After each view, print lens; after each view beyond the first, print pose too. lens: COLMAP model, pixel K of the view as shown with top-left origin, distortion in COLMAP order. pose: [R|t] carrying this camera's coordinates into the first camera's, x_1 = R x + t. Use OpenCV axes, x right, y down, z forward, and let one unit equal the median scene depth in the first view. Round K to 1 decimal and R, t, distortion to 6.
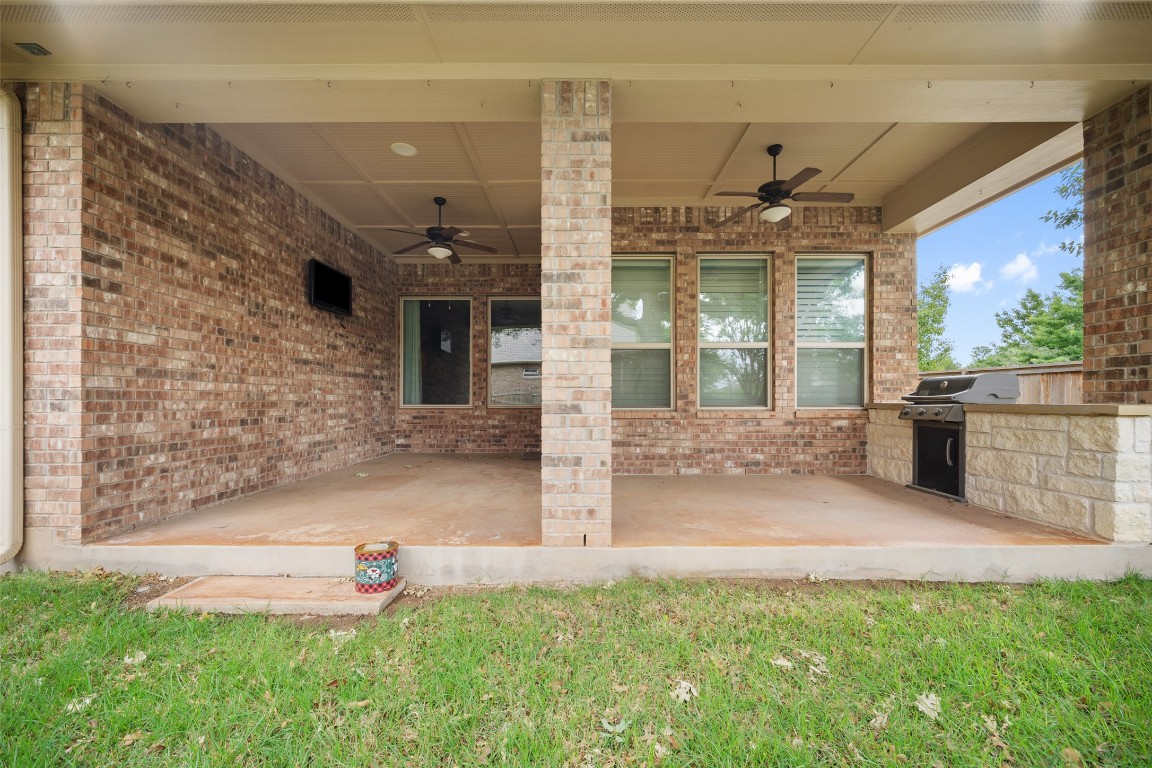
lens RADIAL K [[457.9, 0, 578.4], [0, 457.9, 394.8], [0, 0, 1]] dist [-0.004414, -0.000359]
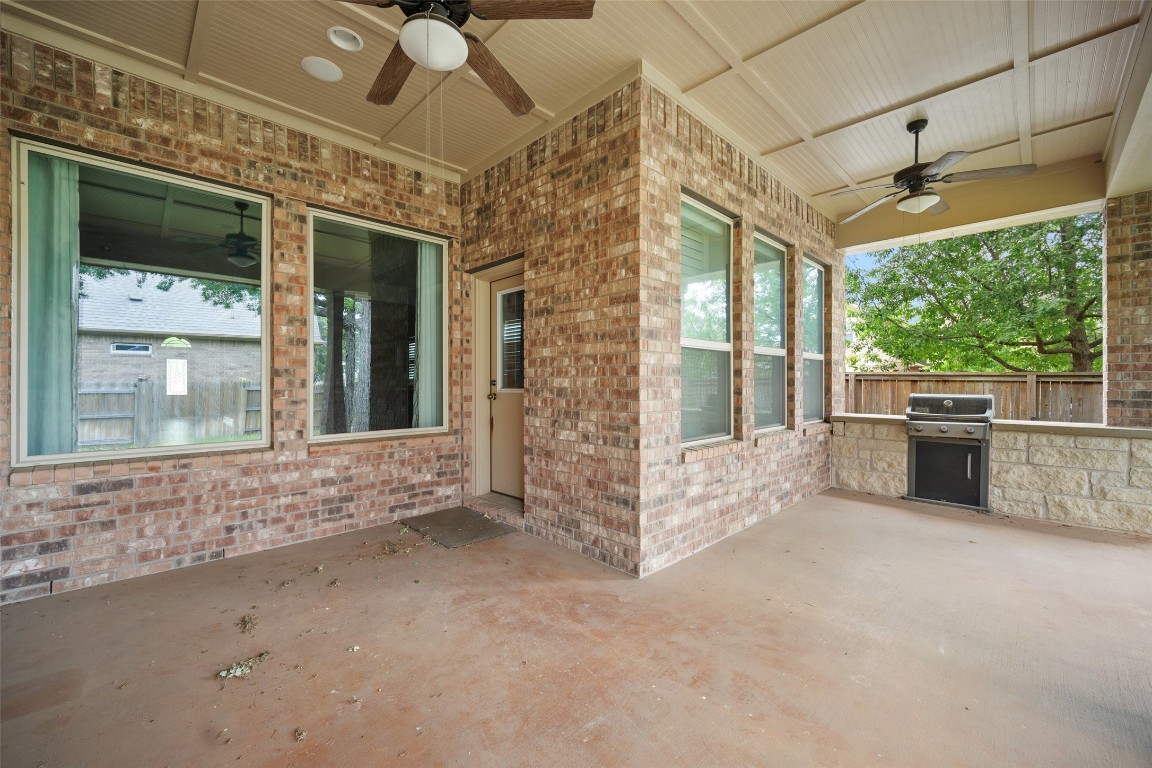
lens RADIAL K [[457.9, 0, 574.3], [0, 457.9, 381.3], [0, 0, 1]] dist [-0.004414, -0.000359]
pose [[0.711535, 0.002789, 0.702646, -0.474716], [-0.008809, 0.999949, 0.004951, -0.056875], [-0.702596, -0.009713, 0.711523, 0.676693]]
